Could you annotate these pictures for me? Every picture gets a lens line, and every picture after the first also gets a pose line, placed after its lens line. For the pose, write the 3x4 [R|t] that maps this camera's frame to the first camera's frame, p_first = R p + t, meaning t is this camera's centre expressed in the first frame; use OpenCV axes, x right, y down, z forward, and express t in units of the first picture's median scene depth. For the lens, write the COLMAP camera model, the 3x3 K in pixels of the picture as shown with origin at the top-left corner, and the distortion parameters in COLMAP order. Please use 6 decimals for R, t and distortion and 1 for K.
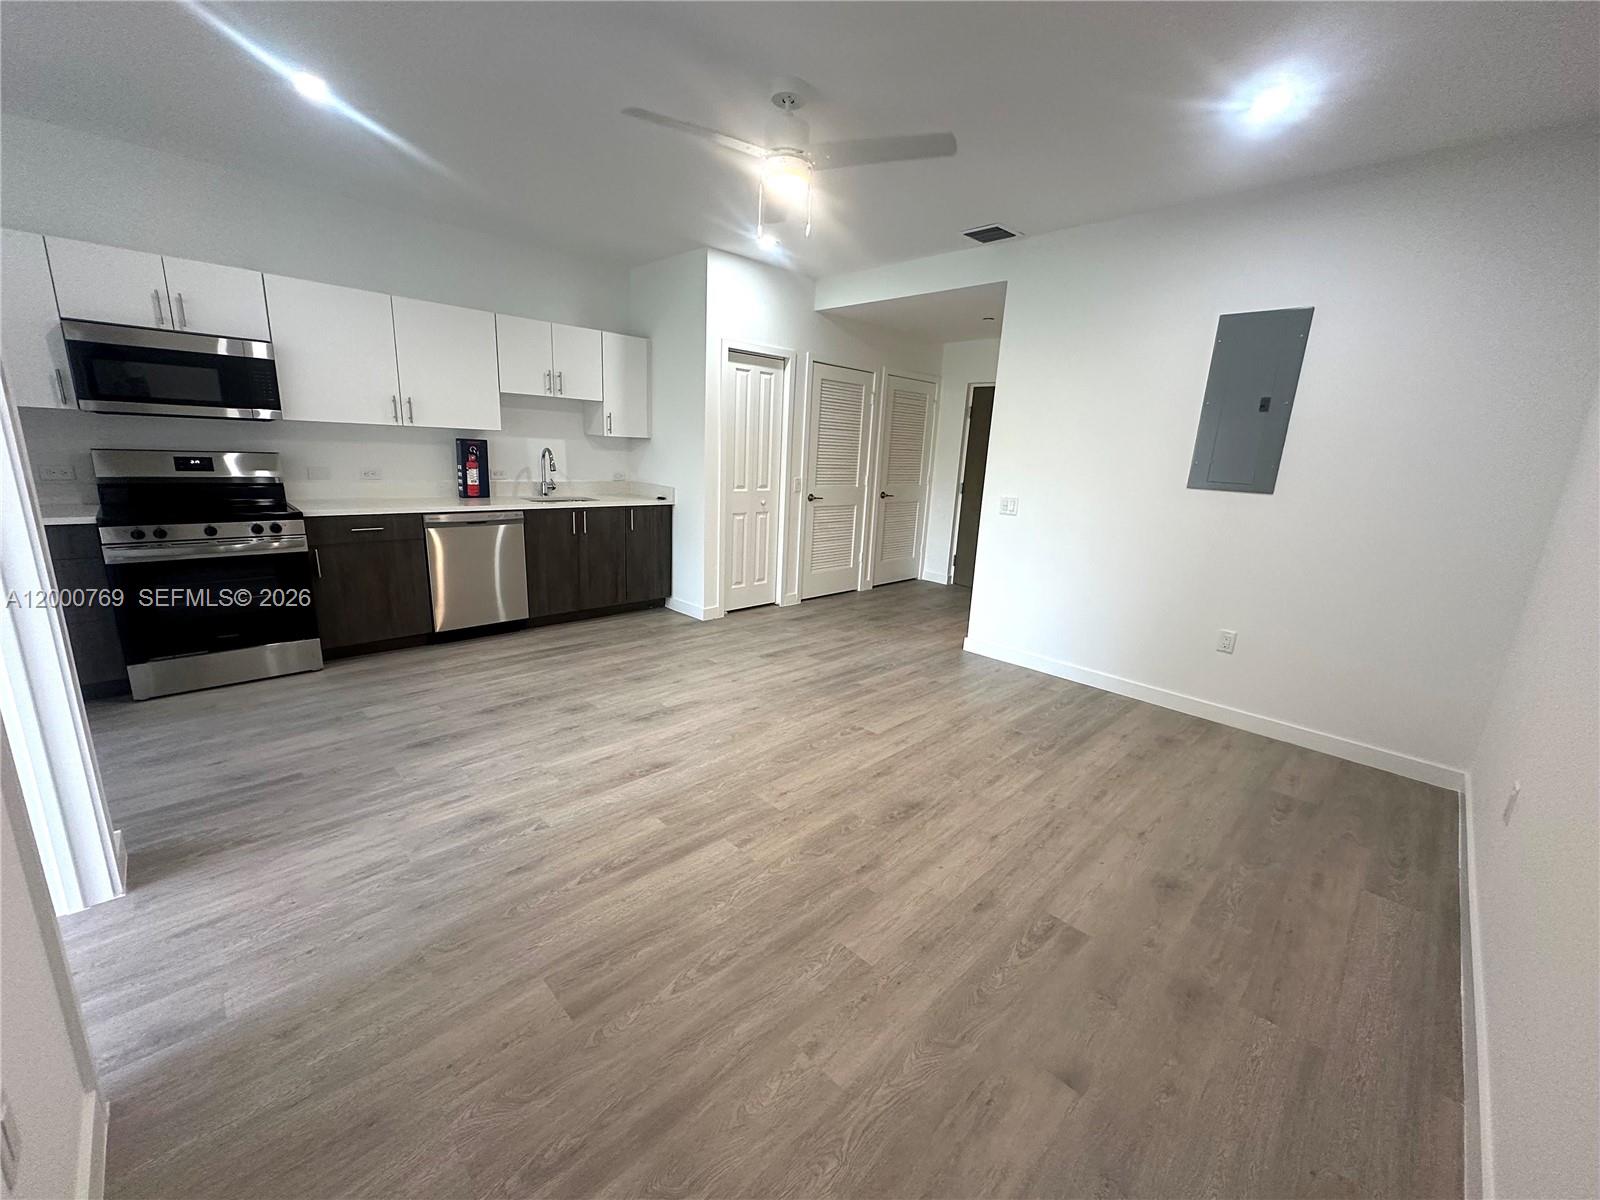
lens RADIAL K [[642.7, 0, 800.0], [0, 642.7, 600.0], [0, 0, 1]] dist [-0.001765, -0.000207]
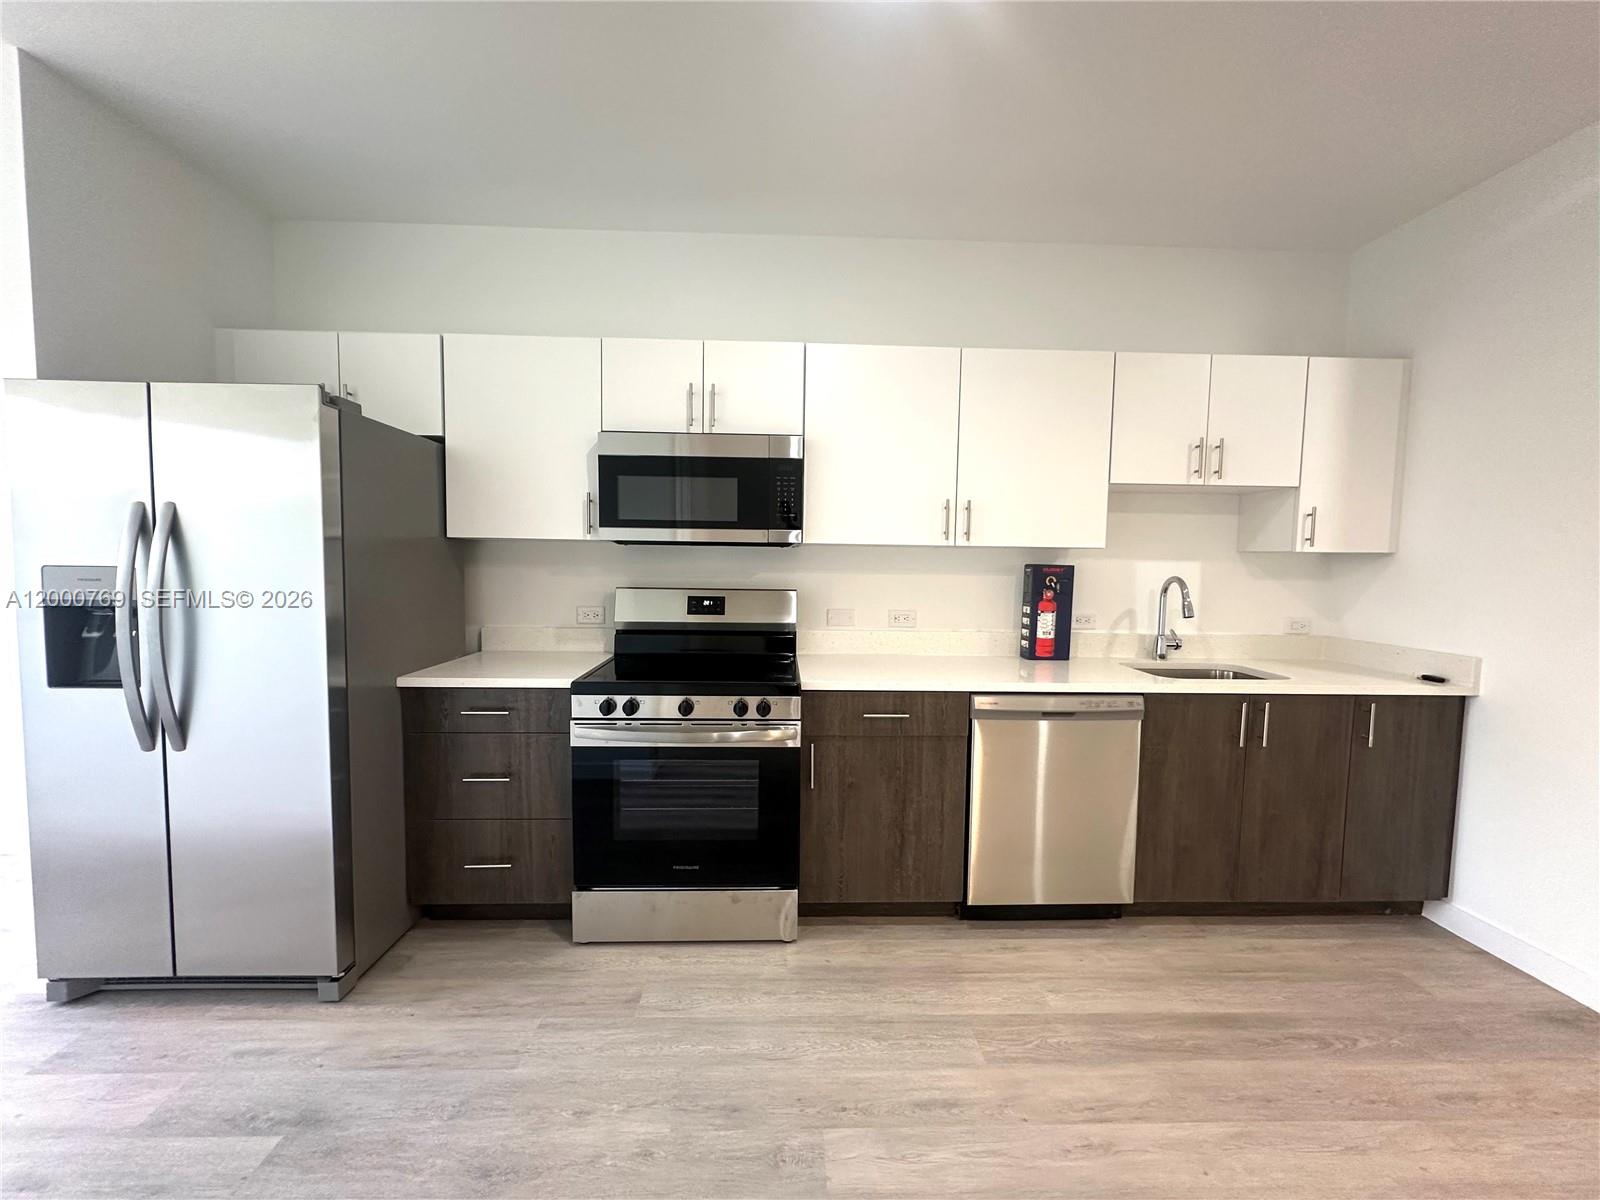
lens RADIAL K [[642.7, 0, 800.0], [0, 642.7, 600.0], [0, 0, 1]] dist [-0.001765, -0.000207]
pose [[0.735796, 0.006185, -0.677175, -0.273400], [-0.138505, 0.980195, -0.141541, -0.098883], [0.662888, 0.197937, 0.722080, 0.411116]]
